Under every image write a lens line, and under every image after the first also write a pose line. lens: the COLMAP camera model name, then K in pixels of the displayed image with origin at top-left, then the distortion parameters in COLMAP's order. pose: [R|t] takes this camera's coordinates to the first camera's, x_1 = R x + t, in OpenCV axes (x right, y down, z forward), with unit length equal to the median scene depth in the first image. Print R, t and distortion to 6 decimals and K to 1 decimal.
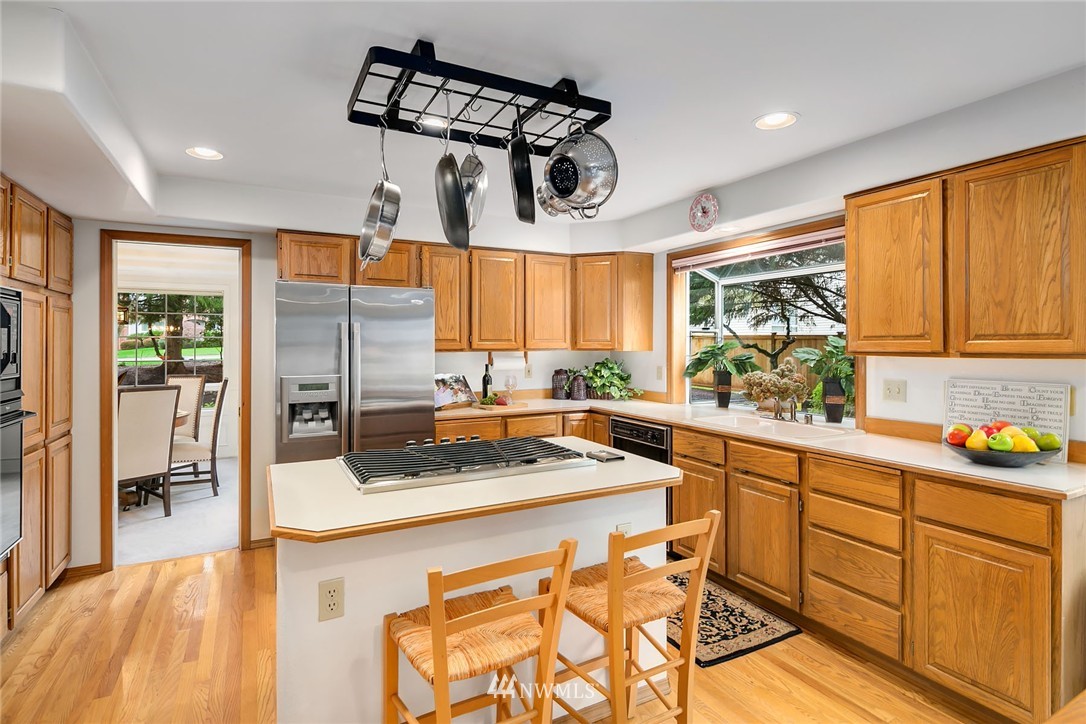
lens RADIAL K [[525.7, 0, 539.6], [0, 525.7, 346.3], [0, 0, 1]] dist [0.000207, 0.000008]
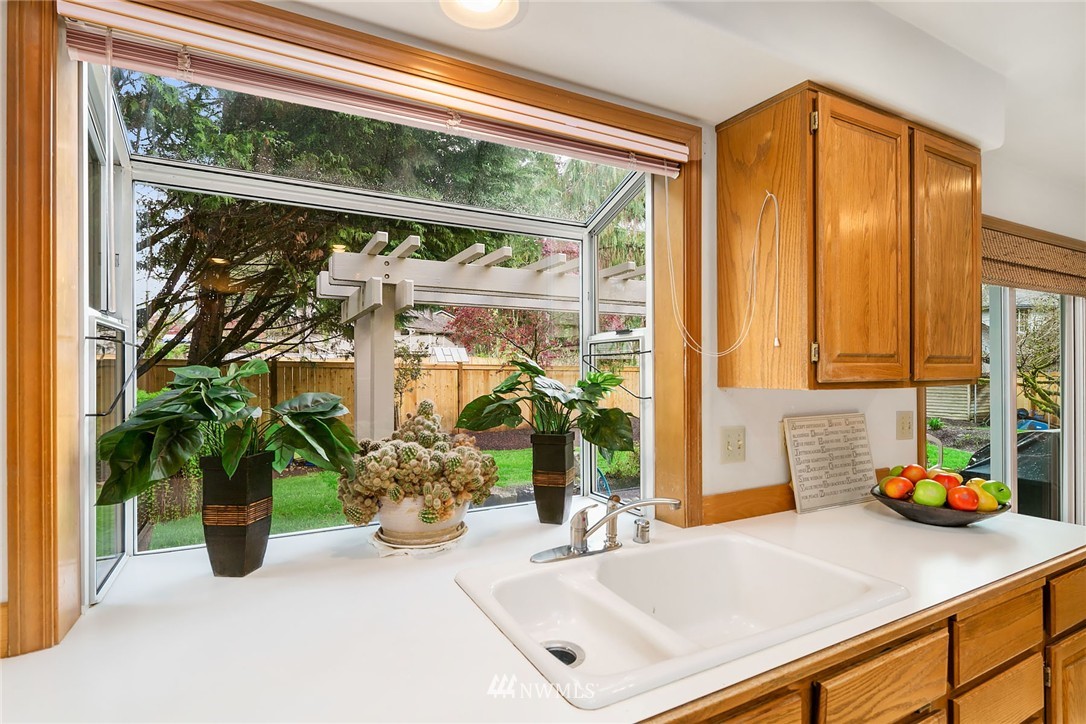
lens RADIAL K [[538.2, 0, 541.0], [0, 538.2, 366.1], [0, 0, 1]] dist [0.000619, 0.000305]
pose [[0.015055, 0.000110, 0.999887, 0.053759], [0.000119, 1.000000, -0.000112, -0.007437], [-0.999887, 0.000120, 0.015055, 1.382172]]
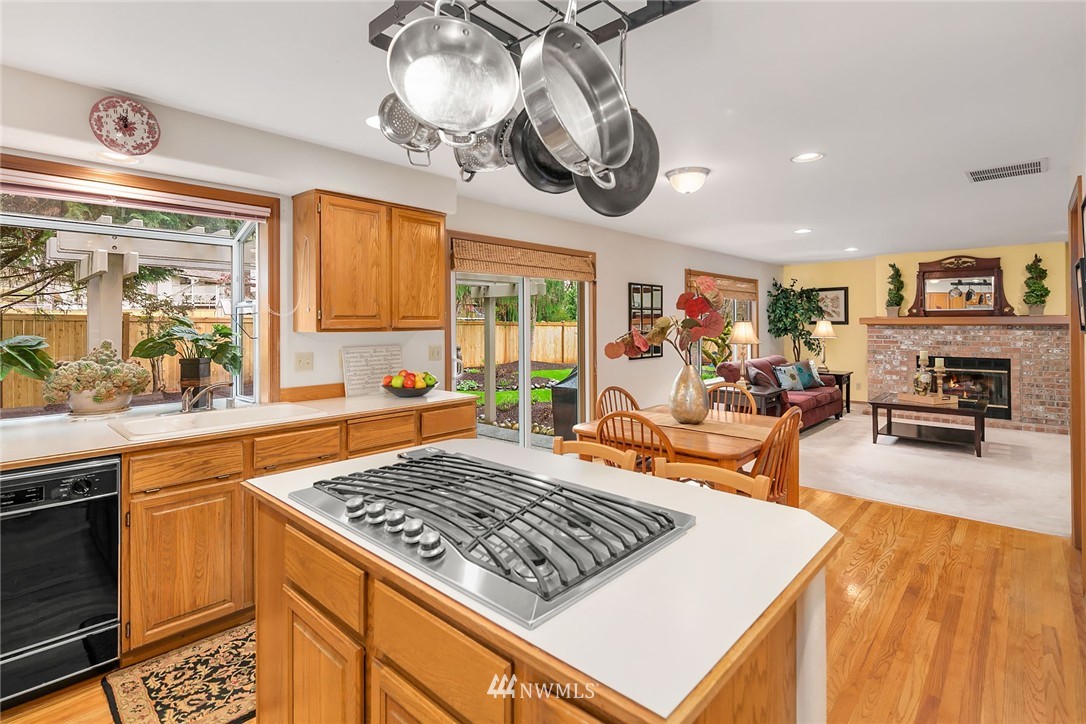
lens RADIAL K [[528.9, 0, 541.7], [0, 528.9, 317.0], [0, 0, 1]] dist [-0.000572, -0.000118]
pose [[-0.317351, 0.003516, 0.948302, -0.692301], [-0.001426, 0.999990, -0.004185, -0.012590], [-0.948307, -0.002681, -0.317343, 0.994052]]
